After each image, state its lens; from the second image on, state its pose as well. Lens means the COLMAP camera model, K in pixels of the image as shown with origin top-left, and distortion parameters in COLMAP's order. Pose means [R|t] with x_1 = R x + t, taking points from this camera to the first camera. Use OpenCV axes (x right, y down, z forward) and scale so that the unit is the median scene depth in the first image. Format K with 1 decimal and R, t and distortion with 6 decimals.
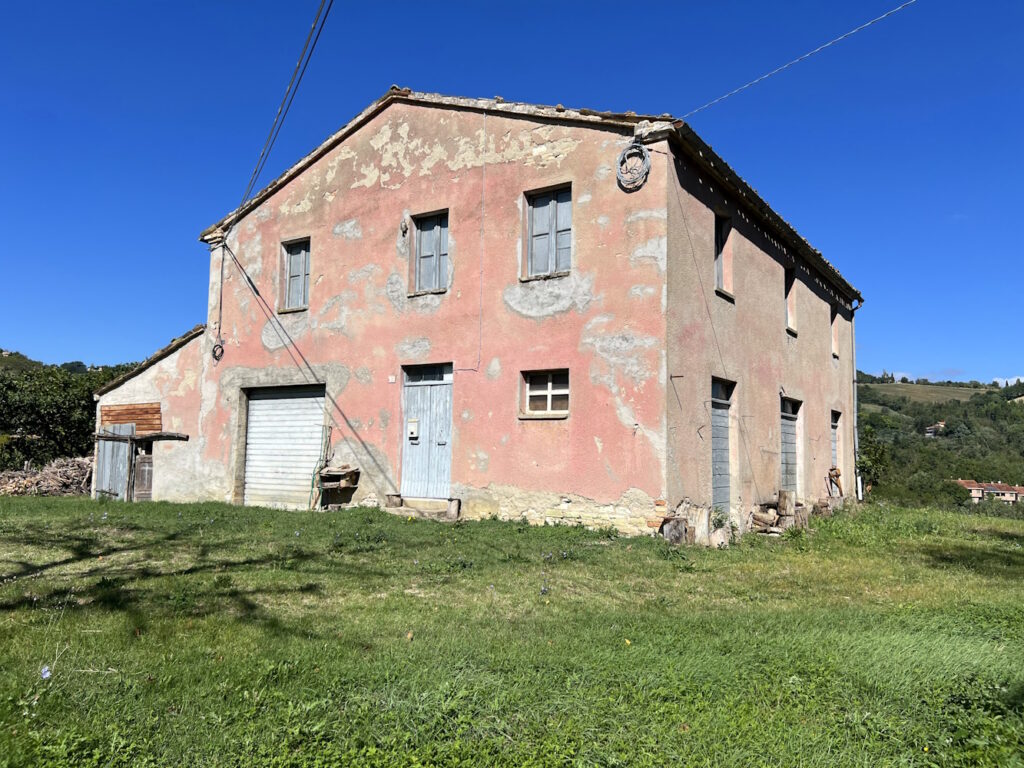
lens RADIAL K [[764.5, 0, 512.0], [0, 764.5, 384.0], [0, 0, 1]] dist [0.111701, -0.170445]
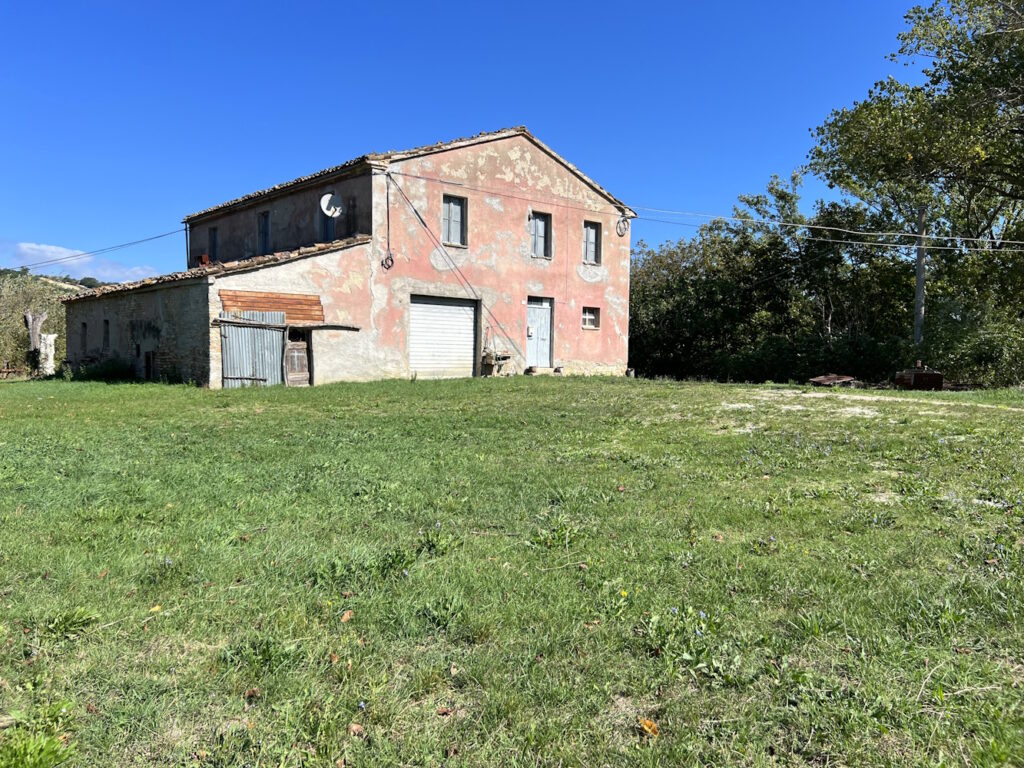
lens RADIAL K [[759.9, 0, 512.0], [0, 759.9, 384.0], [0, 0, 1]] dist [0.153737, -0.383781]
pose [[0.242211, -0.052675, 0.968793, -1.805476], [-0.101179, 0.991709, 0.079217, 0.042236], [-0.964933, -0.117208, 0.234874, 0.562781]]
